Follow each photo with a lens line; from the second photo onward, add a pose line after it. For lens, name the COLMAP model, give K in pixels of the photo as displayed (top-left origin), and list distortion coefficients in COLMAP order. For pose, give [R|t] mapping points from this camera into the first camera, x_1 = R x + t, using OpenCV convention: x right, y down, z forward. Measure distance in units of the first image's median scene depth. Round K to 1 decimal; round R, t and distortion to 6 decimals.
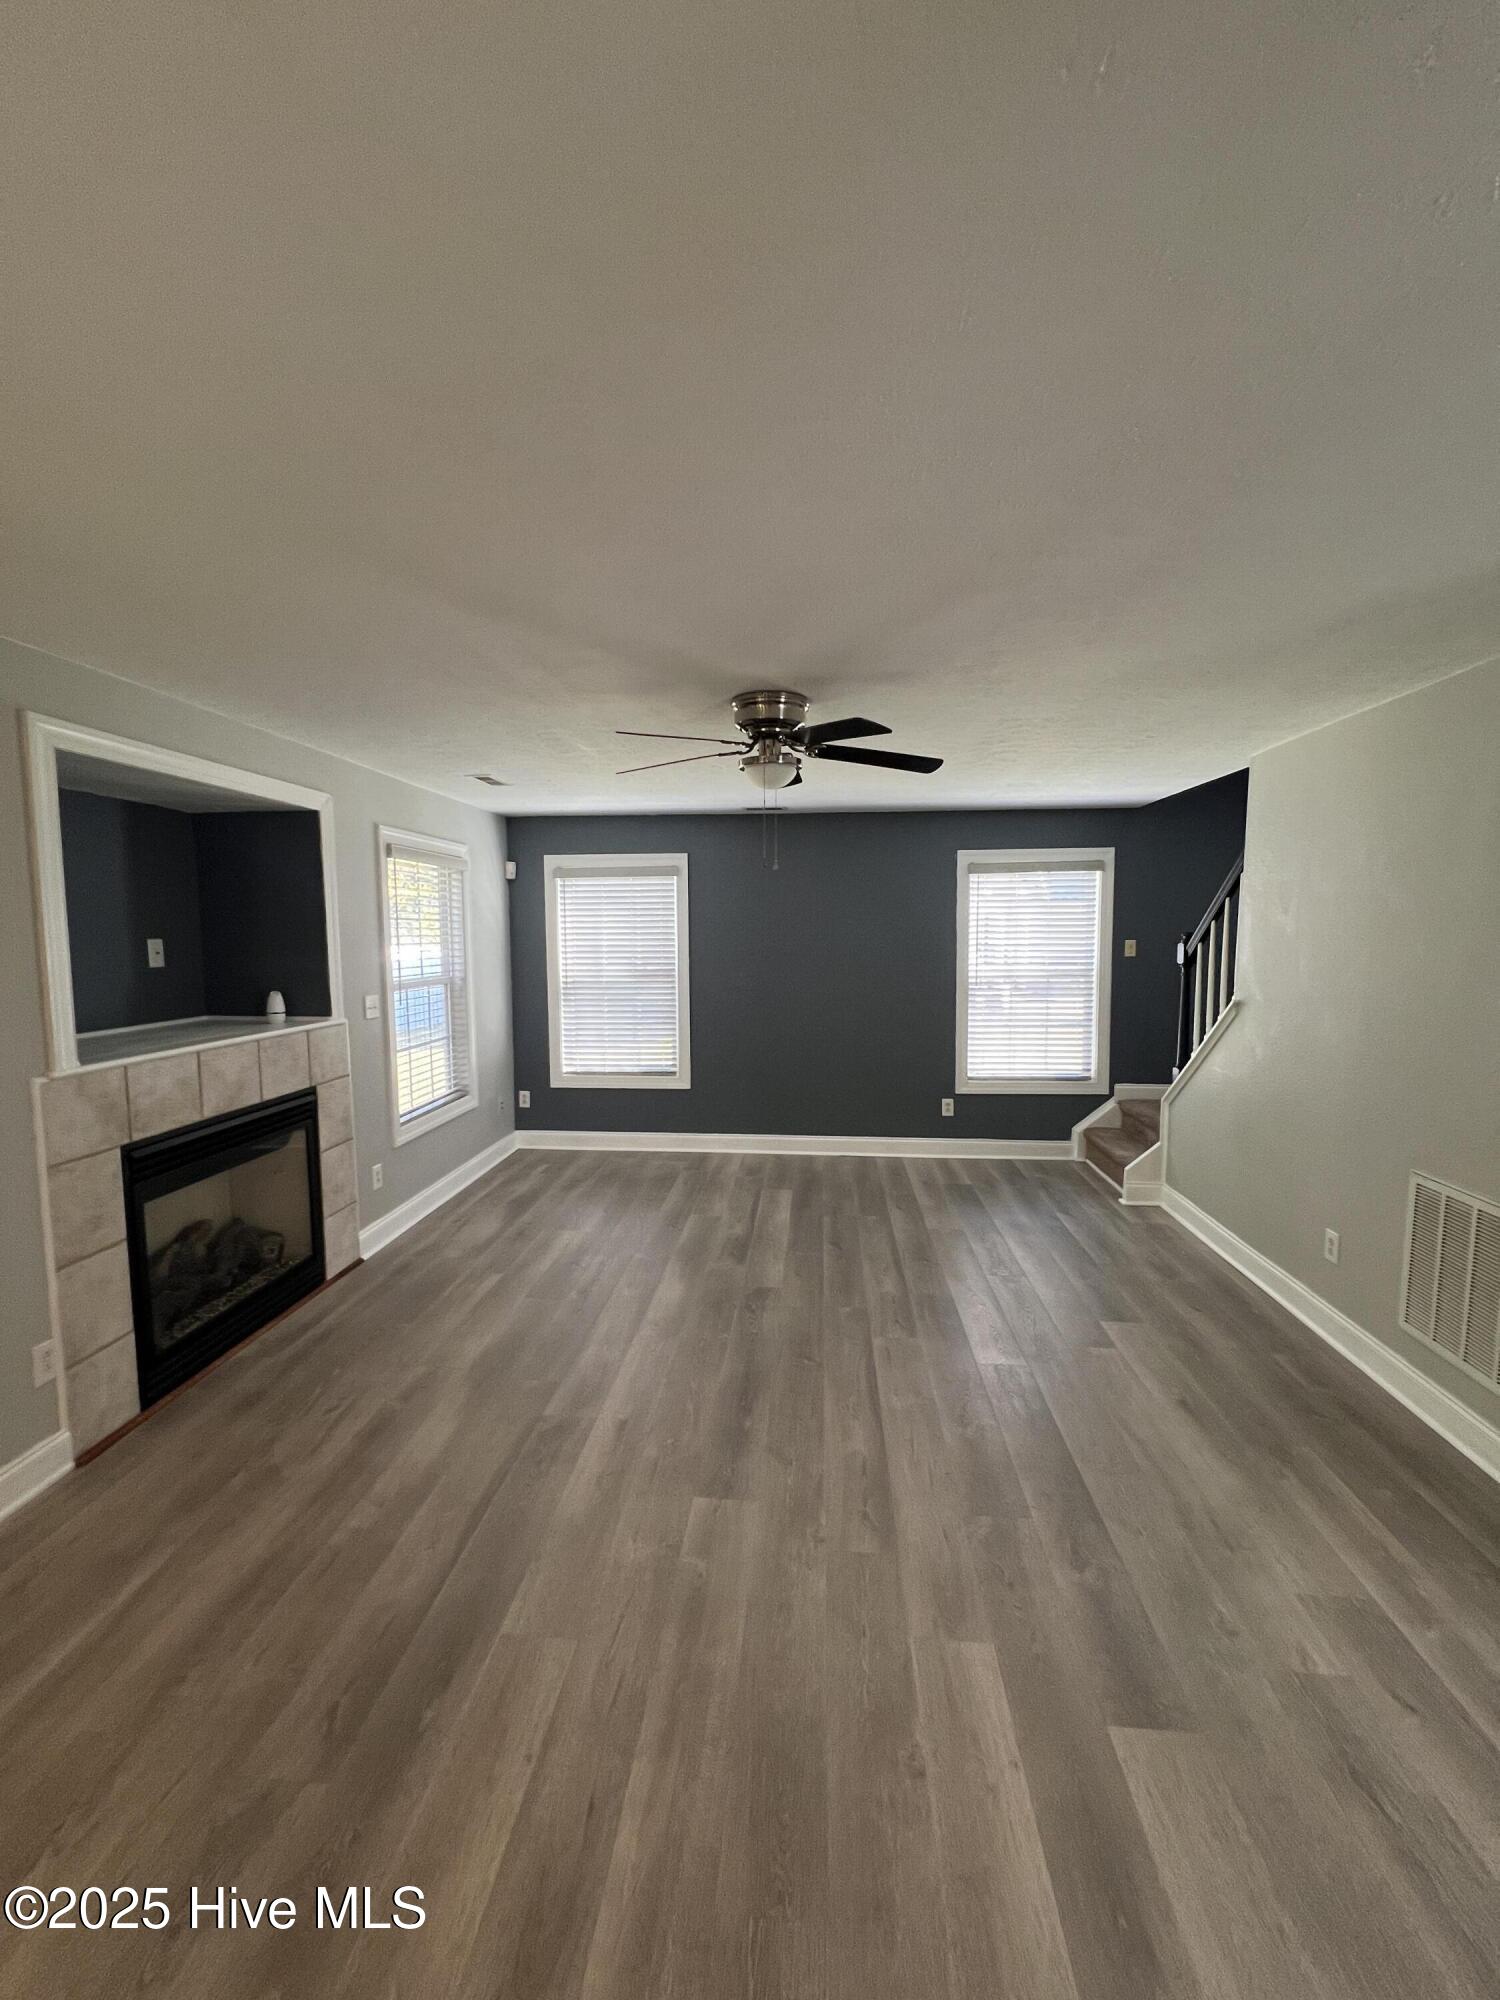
lens RADIAL K [[800.0, 0, 752.1], [0, 800.0, 1006.7], [0, 0, 1]] dist [-0.000006, 0.000389]
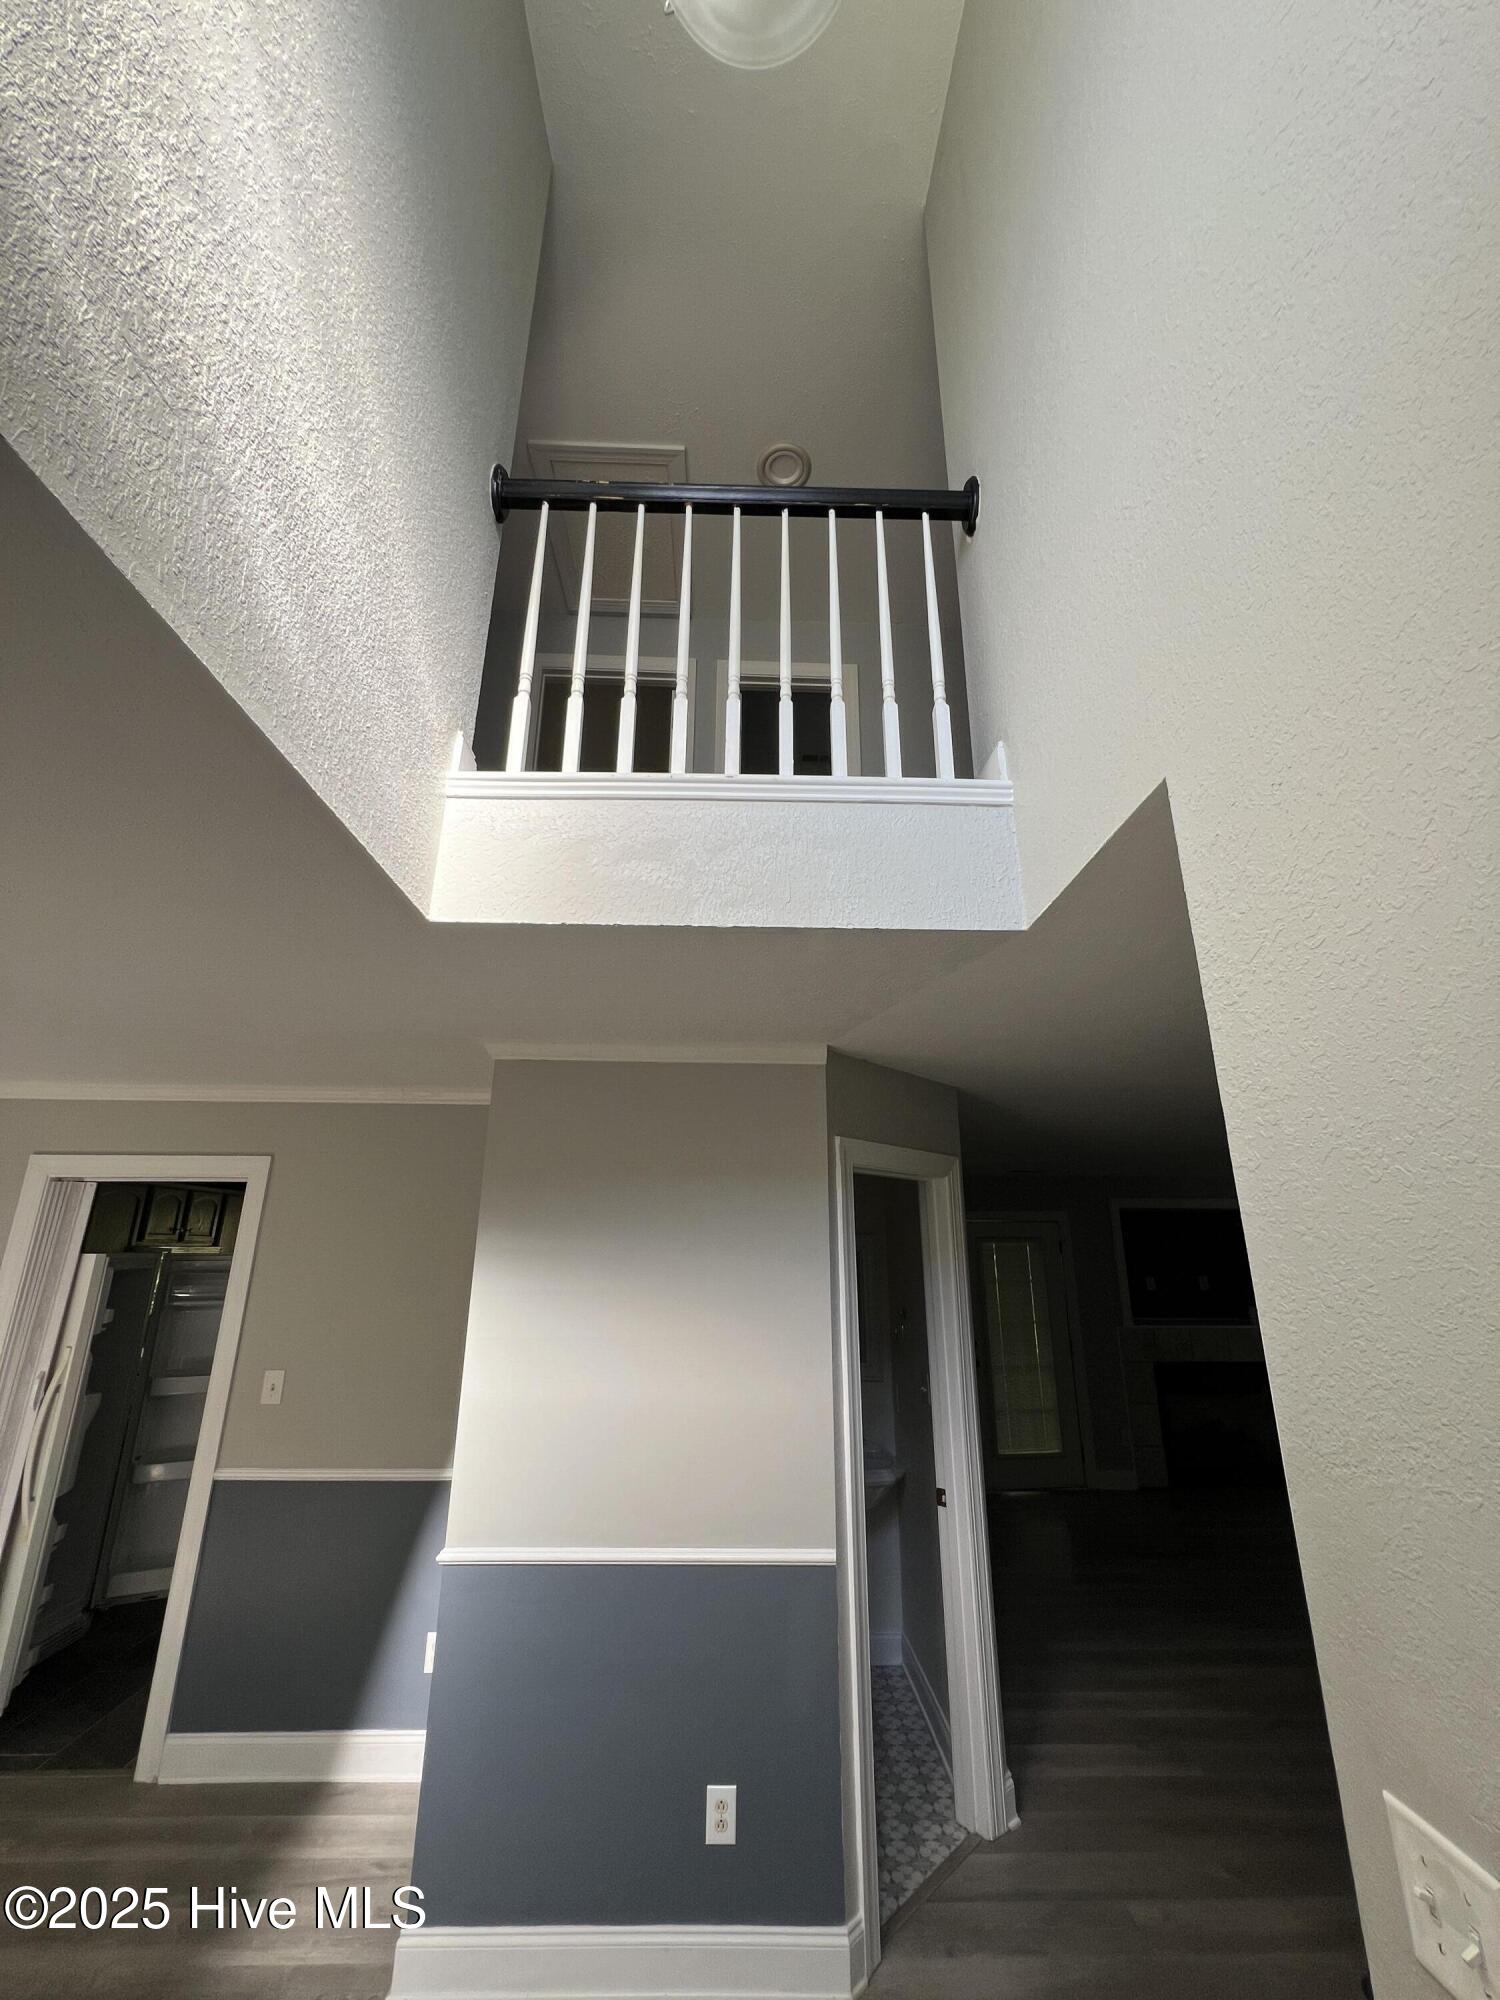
lens RADIAL K [[800.0, 0, 748.0], [0, 800.0, 1001.0], [0, 0, 1]] dist [-0.000006, 0.000389]
pose [[0.113268, -0.297328, -0.948033, 1.306713], [-0.095874, 0.946450, -0.308286, -0.004491], [0.988928, 0.125811, 0.078697, -0.445045]]
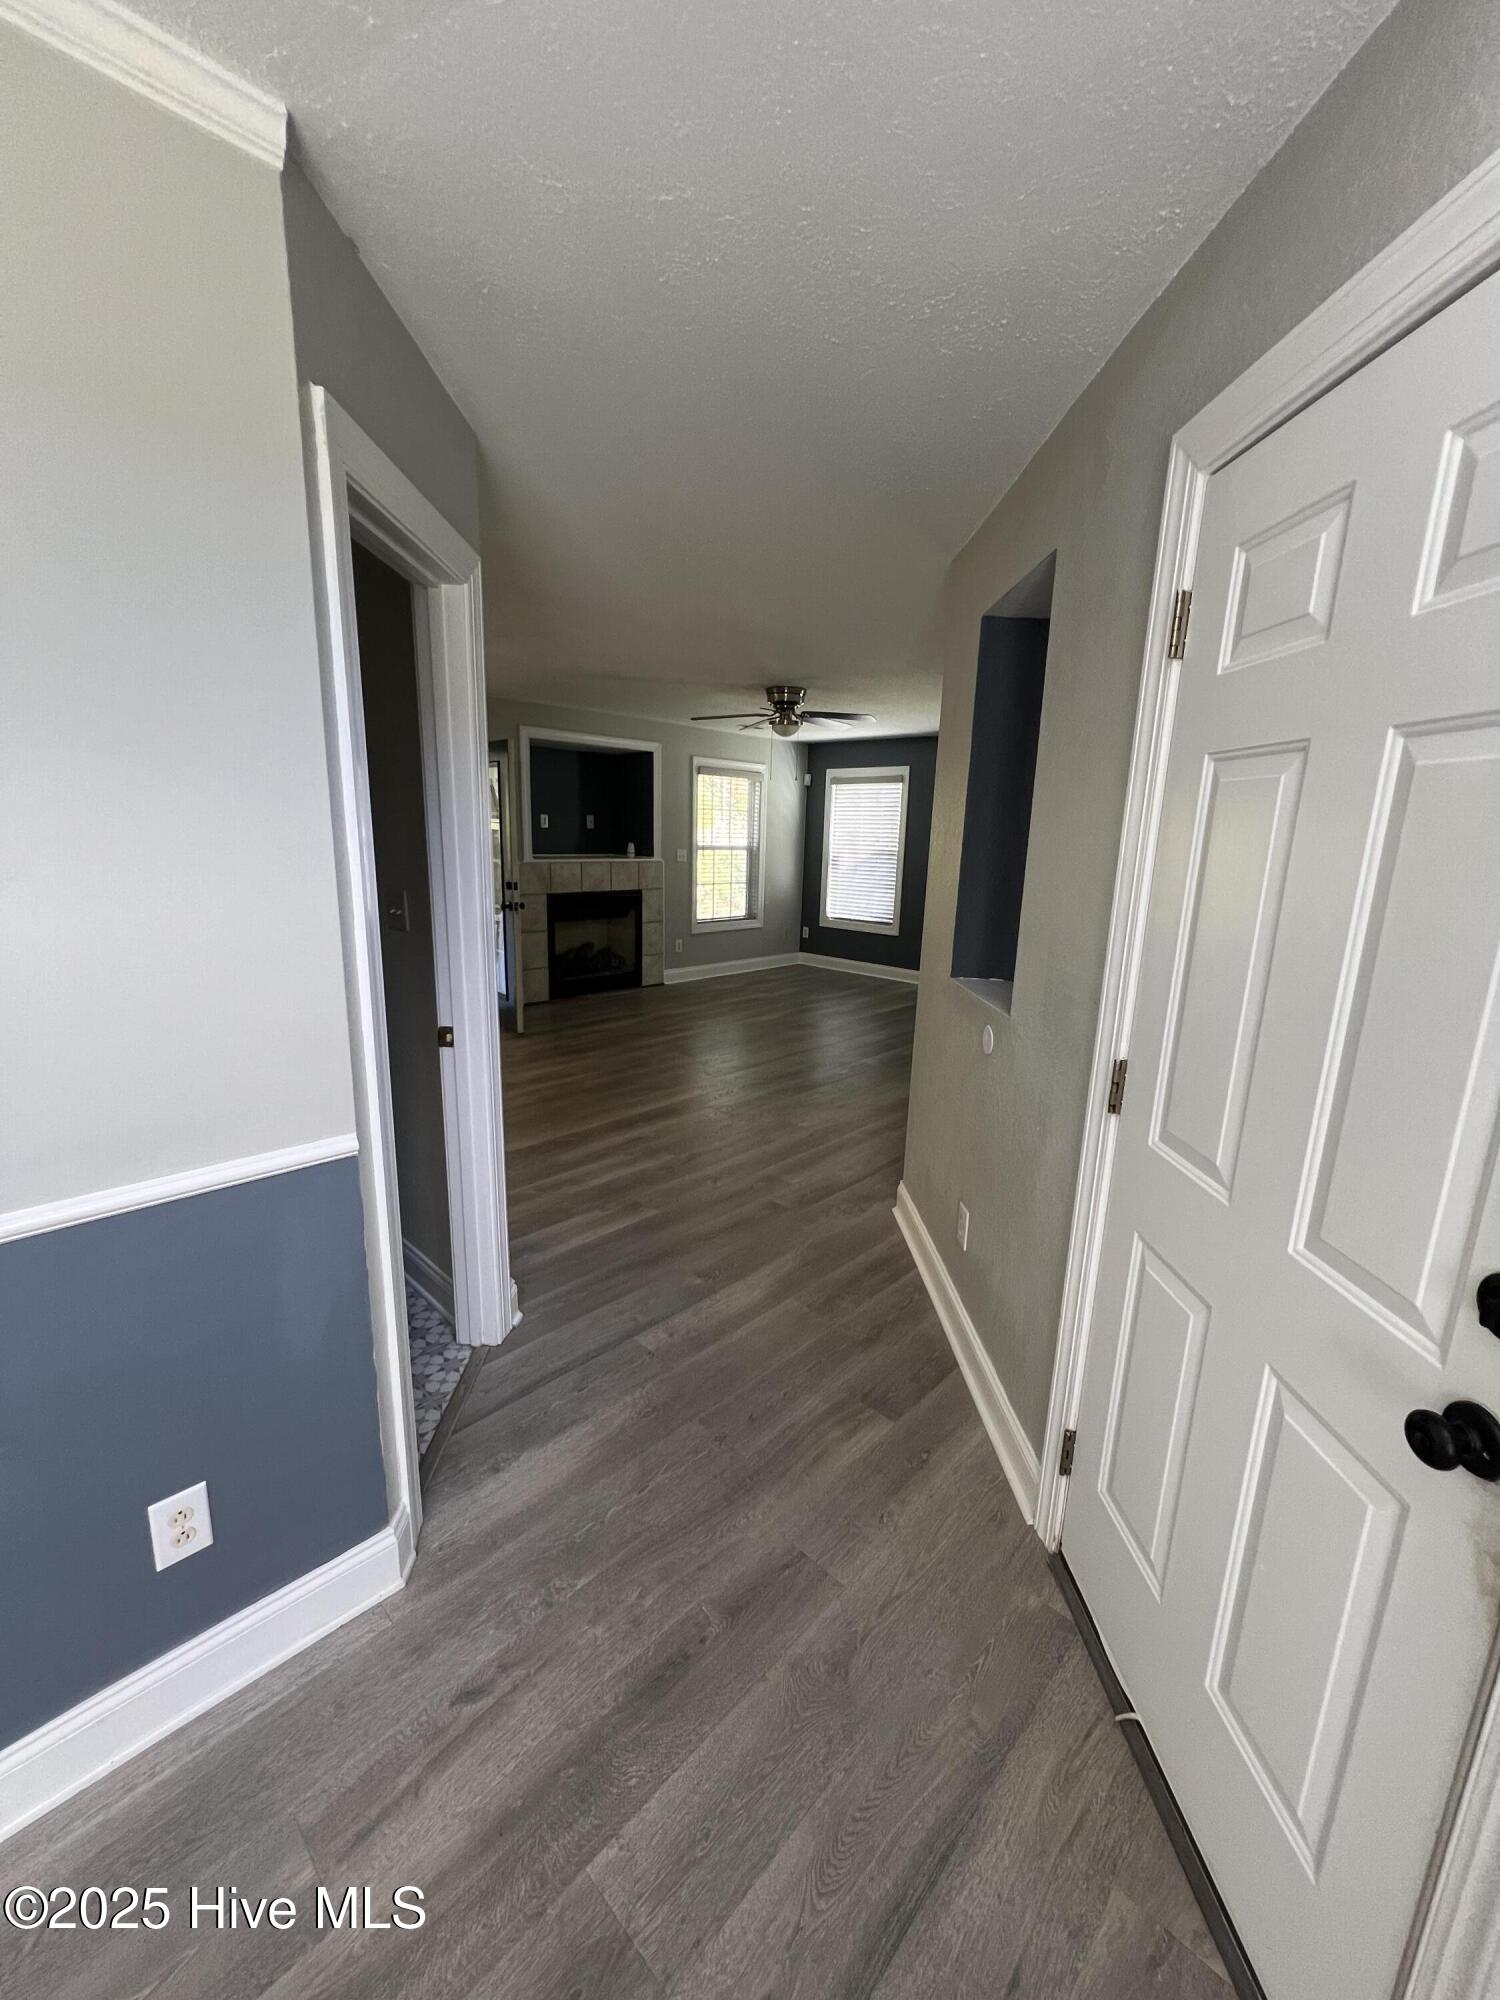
lens RADIAL K [[800.0, 0, 752.2], [0, 800.0, 1005.7], [0, 0, 1]] dist [-0.000006, 0.000389]
pose [[0.783057, 0.158579, -0.601394, 0.953637], [-0.089484, 0.985614, 0.143378, 0.071745], [0.615479, -0.058459, 0.785982, -0.456361]]
